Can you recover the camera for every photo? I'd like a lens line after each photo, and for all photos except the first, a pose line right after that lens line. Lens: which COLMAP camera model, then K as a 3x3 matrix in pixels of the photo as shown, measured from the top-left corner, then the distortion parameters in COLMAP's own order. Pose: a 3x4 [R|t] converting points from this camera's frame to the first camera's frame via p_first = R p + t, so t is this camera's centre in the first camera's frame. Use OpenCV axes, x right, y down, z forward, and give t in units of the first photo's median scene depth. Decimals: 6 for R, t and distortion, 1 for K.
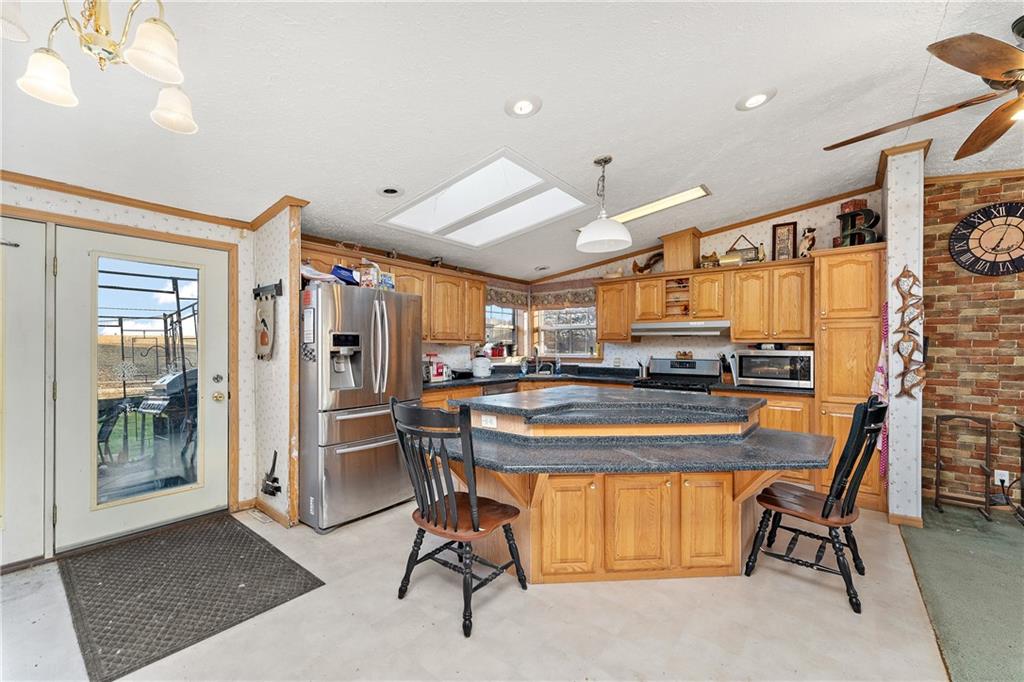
lens RADIAL K [[396.9, 0, 507.9], [0, 396.9, 345.2], [0, 0, 1]] dist [0.000098, -0.000047]
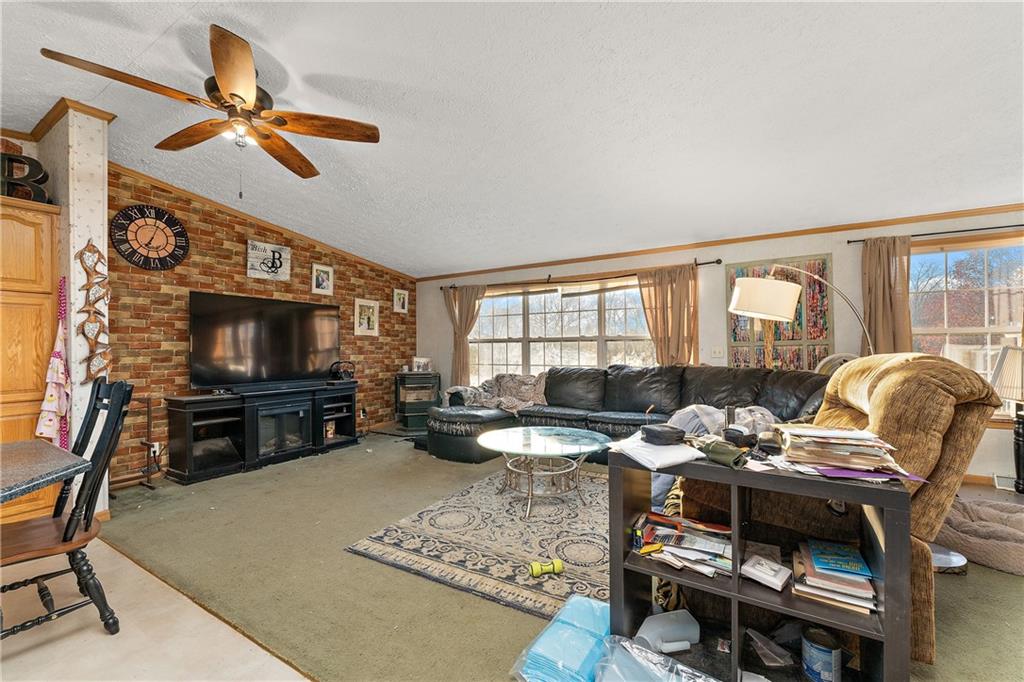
lens RADIAL K [[414.0, 0, 508.6], [0, 414.0, 341.9], [0, 0, 1]] dist [-0.003823, -0.000170]
pose [[-0.113462, 0.001166, 0.993542, -0.041795], [-0.001741, 0.999998, -0.001373, 0.033766], [-0.993541, -0.001886, -0.113460, 0.154299]]
